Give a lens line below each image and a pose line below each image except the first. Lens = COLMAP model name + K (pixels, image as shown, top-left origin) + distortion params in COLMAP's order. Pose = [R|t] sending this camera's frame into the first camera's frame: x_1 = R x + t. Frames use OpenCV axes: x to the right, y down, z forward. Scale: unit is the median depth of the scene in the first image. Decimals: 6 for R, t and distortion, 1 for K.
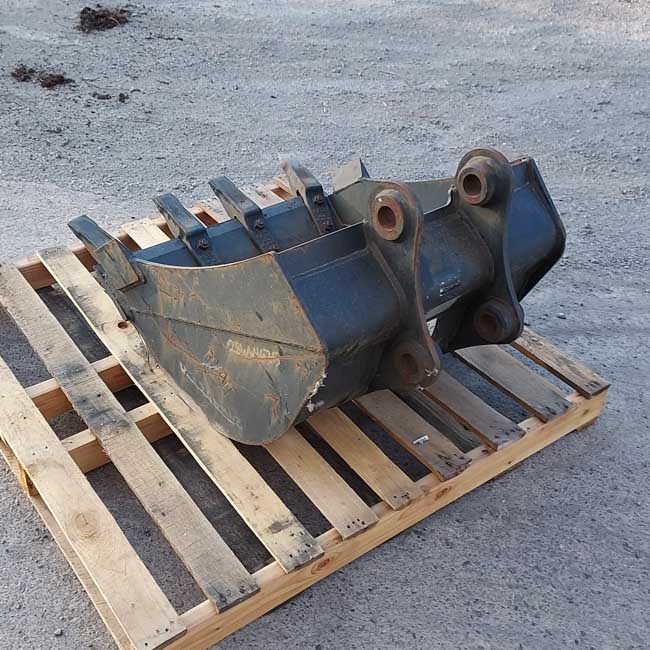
lens RADIAL K [[806.4, 0, 246.4], [0, 806.4, 272.3], [0, 0, 1]] dist [0.063283, -0.039748]
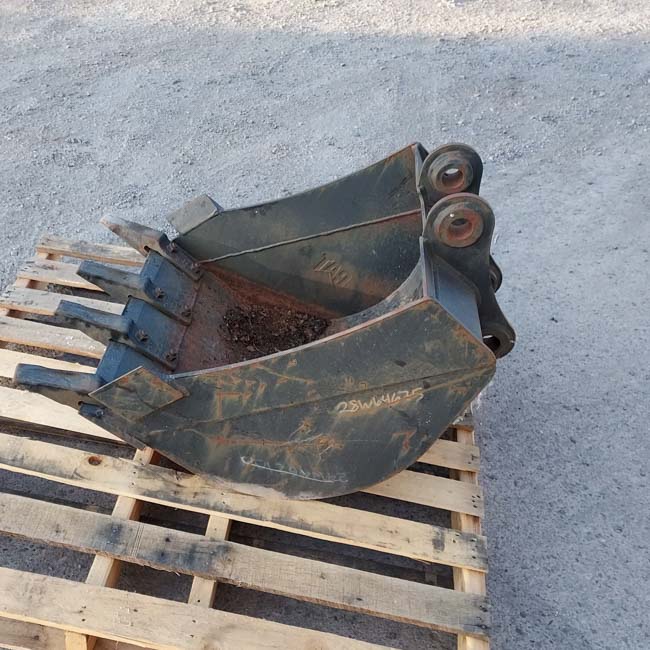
lens RADIAL K [[818.6, 0, 188.0], [0, 818.6, 270.5], [0, 0, 1]] dist [0.072283, -0.071293]
pose [[0.735732, -0.372225, 0.565815, -0.567361], [0.369337, 0.920783, 0.125494, -0.220852], [-0.567705, 0.116647, 0.814926, 0.233211]]
